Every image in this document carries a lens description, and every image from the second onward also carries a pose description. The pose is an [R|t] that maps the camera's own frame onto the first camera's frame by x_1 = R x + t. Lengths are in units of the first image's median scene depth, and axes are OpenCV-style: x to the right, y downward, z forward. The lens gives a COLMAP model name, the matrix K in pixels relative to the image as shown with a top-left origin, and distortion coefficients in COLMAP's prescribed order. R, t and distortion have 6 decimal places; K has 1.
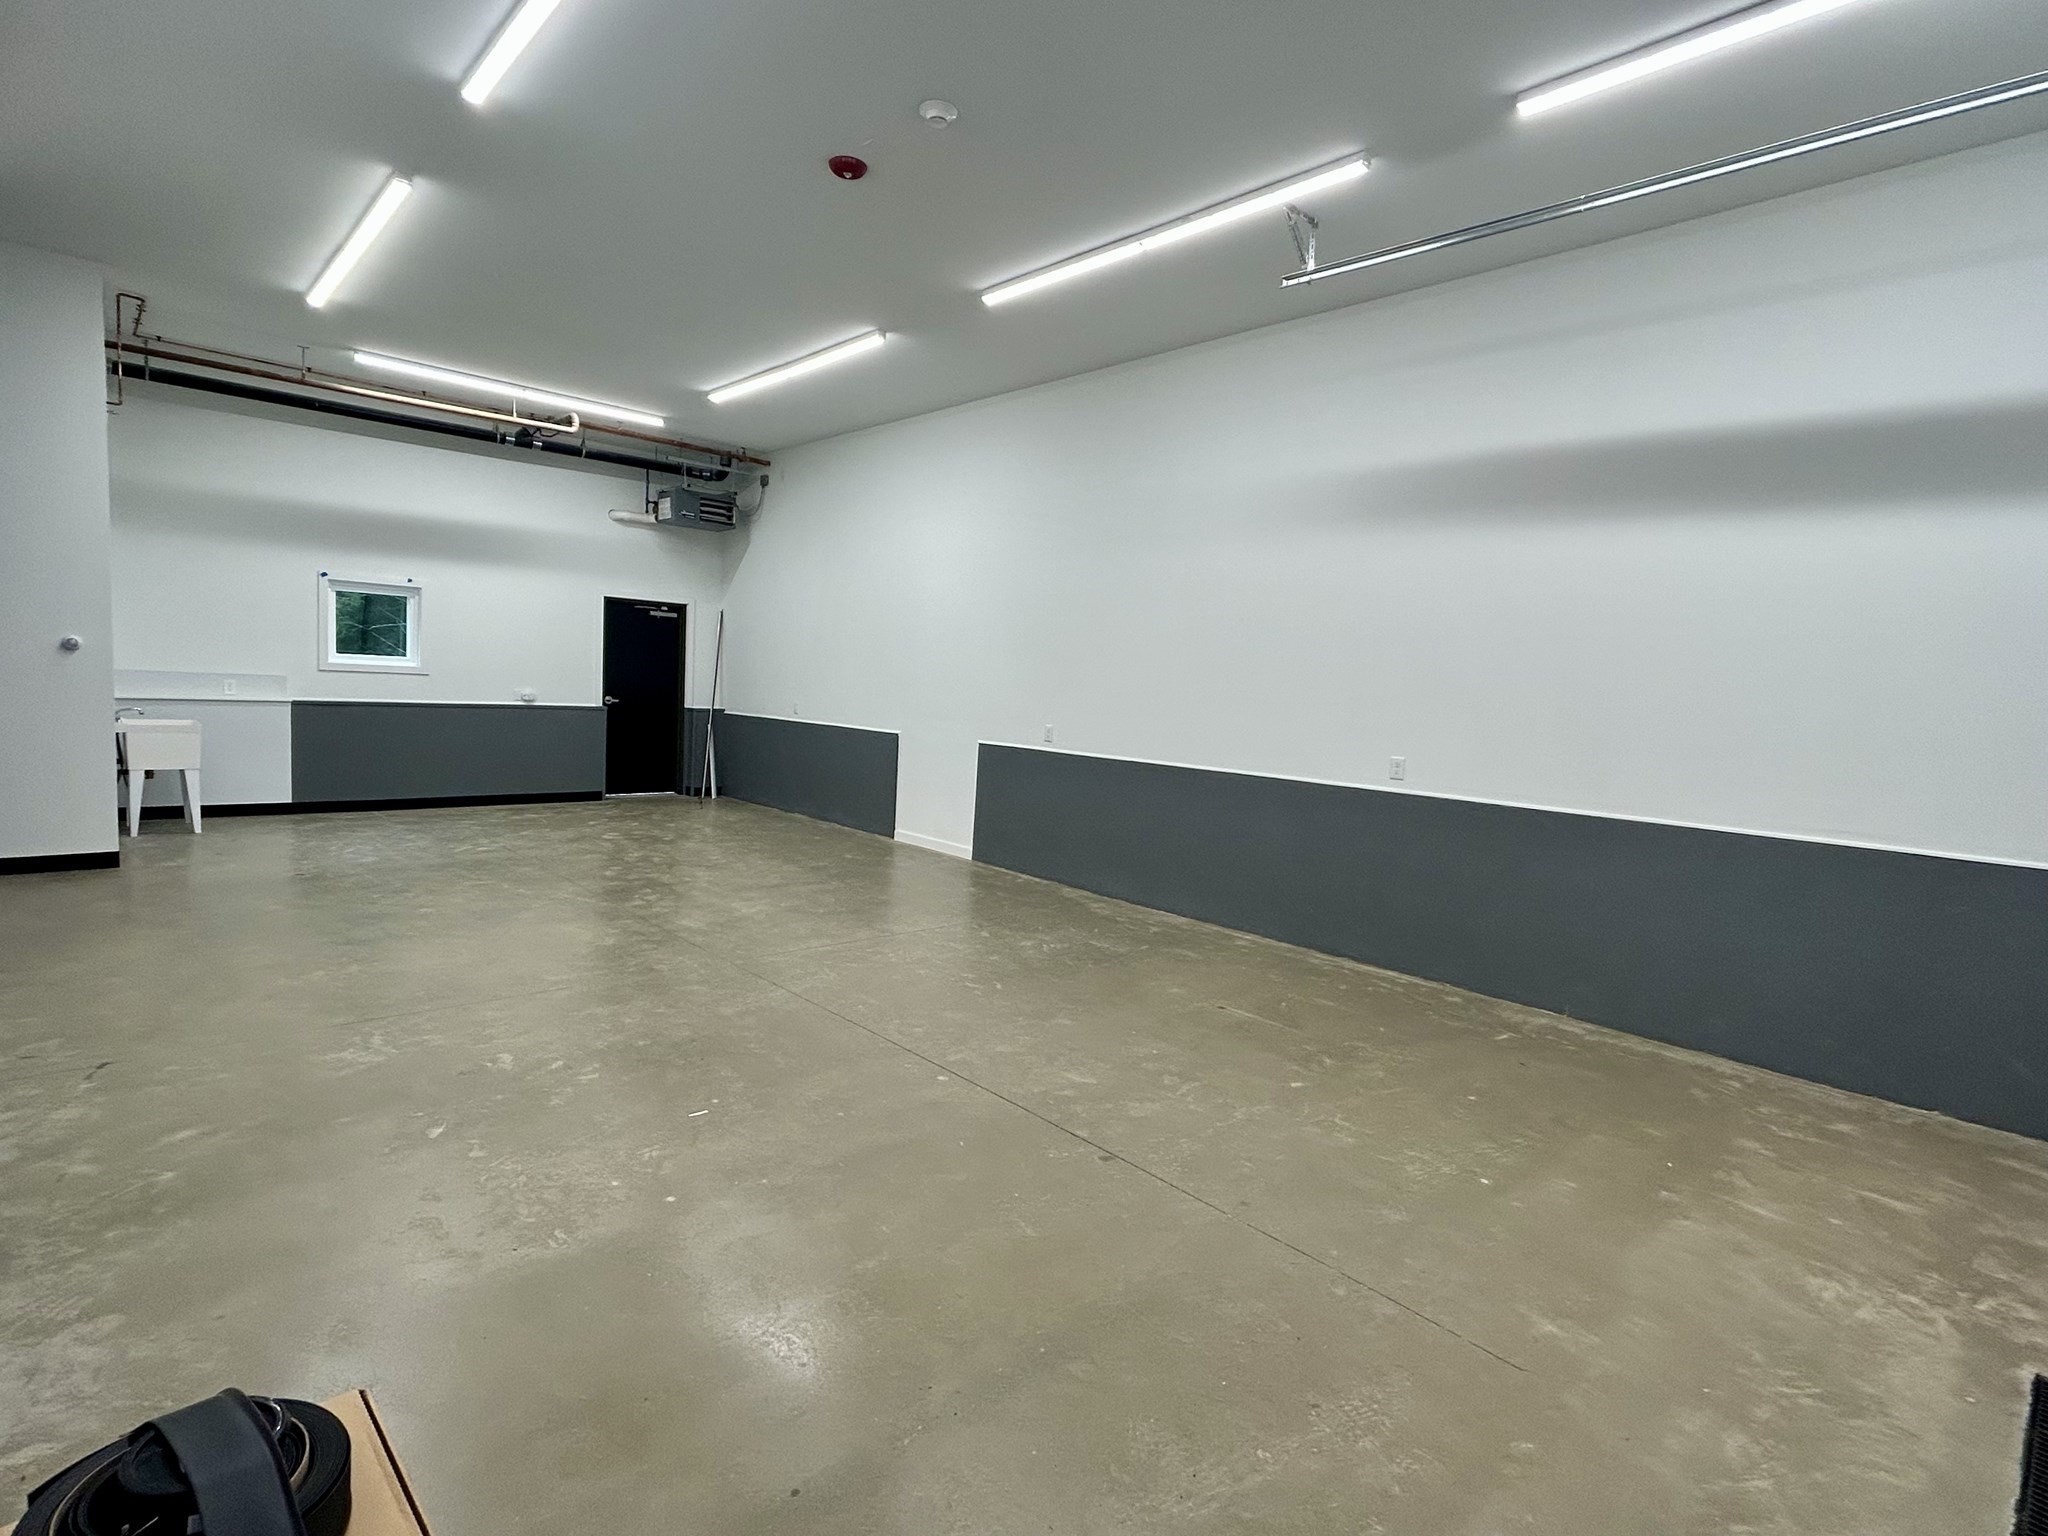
lens RADIAL K [[1020.6, 0, 1006.1], [0, 1020.6, 773.3], [0, 0, 1]] dist [0.000977, 0.000809]
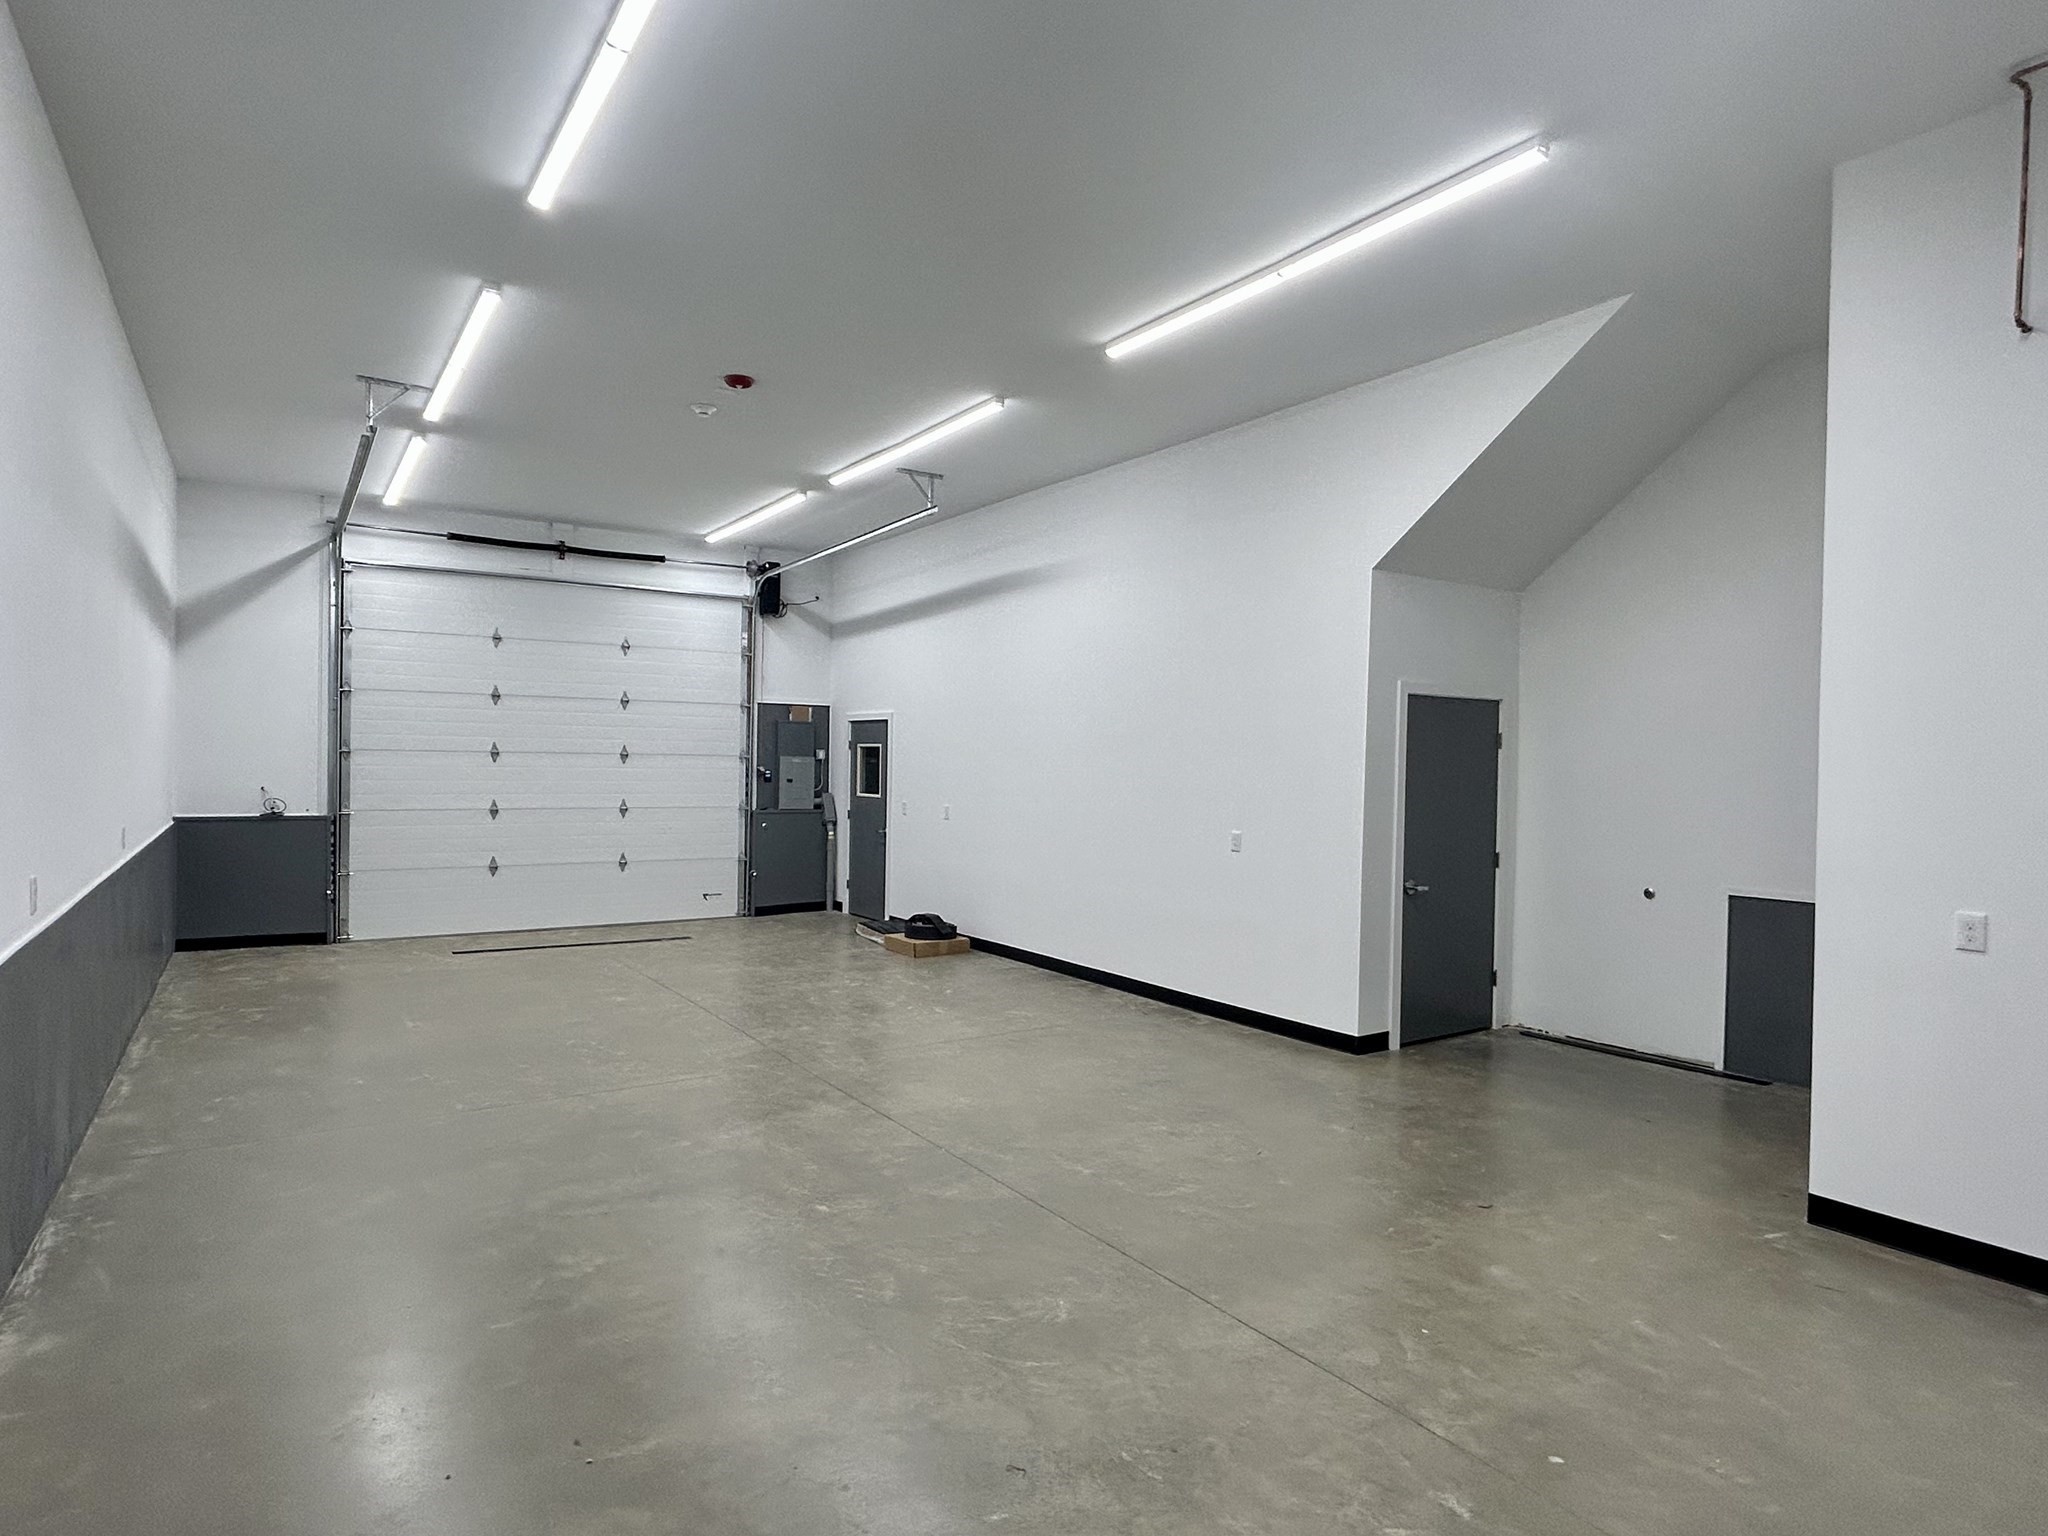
lens RADIAL K [[1135.7, 0, 1017.0], [0, 1135.7, 767.4], [0, 0, 1]] dist [-0.006475, 0.001181]
pose [[-0.986238, -0.063454, 0.152673, -0.375715], [-0.047978, 0.993524, 0.103000, -0.138114], [-0.158220, 0.094257, -0.982895, 1.192963]]
